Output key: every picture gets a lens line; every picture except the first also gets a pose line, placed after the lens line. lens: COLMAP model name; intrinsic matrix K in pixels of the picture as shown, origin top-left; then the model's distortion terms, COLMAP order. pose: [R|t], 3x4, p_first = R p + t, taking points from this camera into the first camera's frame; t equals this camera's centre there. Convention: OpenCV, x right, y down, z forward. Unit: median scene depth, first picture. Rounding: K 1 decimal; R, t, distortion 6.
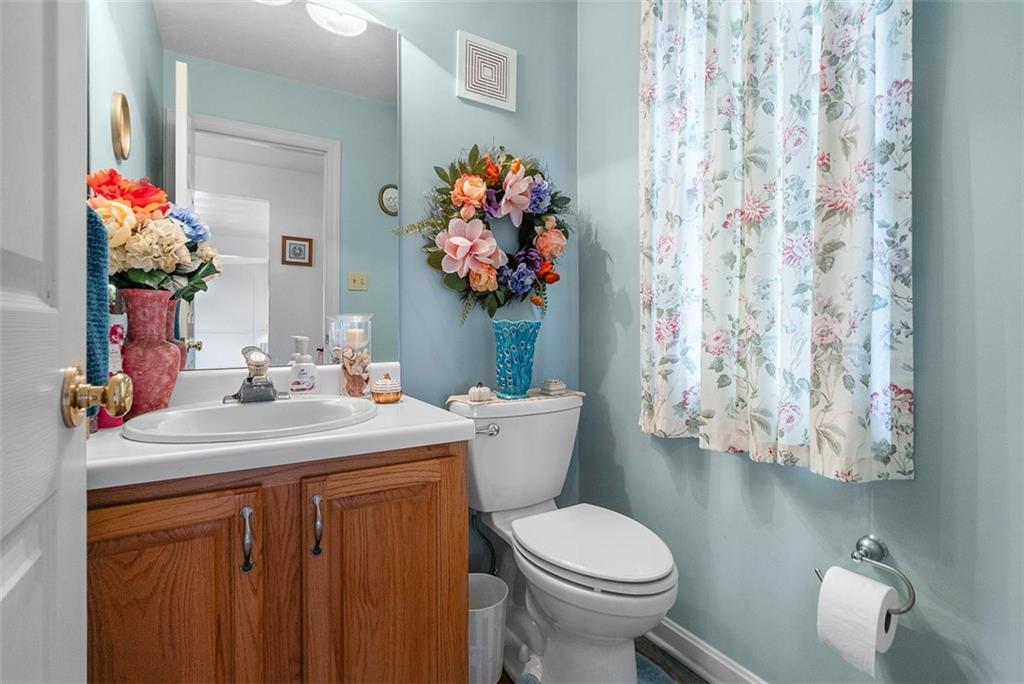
lens RADIAL K [[468.4, 0, 508.1], [0, 468.4, 337.9], [0, 0, 1]] dist [-0.001845, -0.000057]
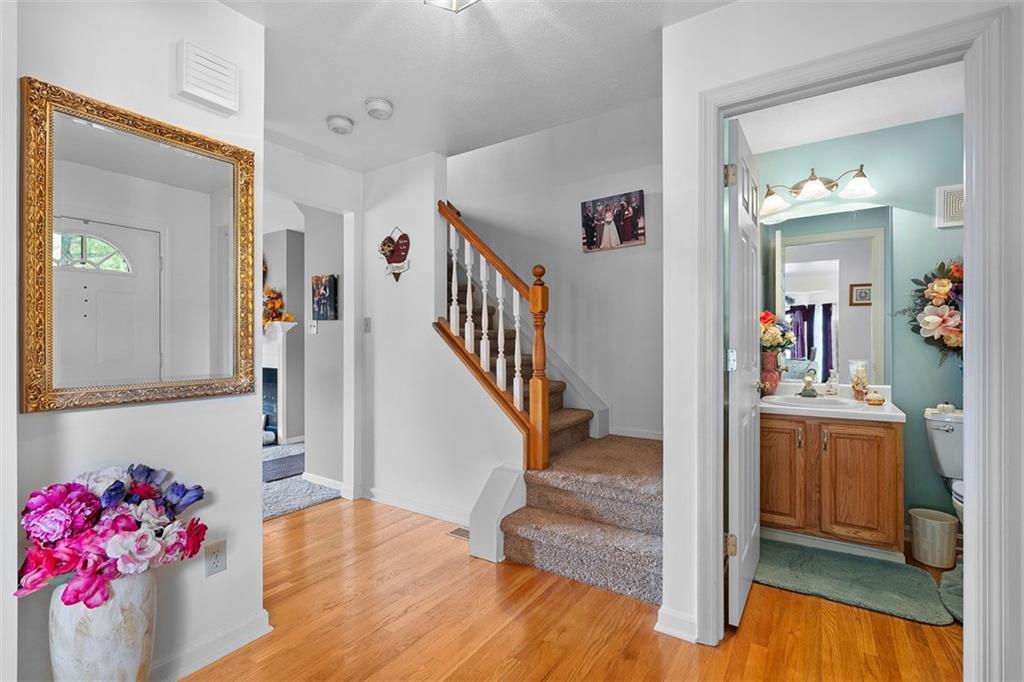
lens RADIAL K [[468.4, 0, 508.1], [0, 468.4, 336.9], [0, 0, 1]] dist [-0.001845, -0.000057]
pose [[0.429419, -0.014050, -0.902996, 0.879144], [-0.013035, 0.999678, -0.021753, -0.091182], [0.903011, 0.021112, 0.429098, -1.293929]]
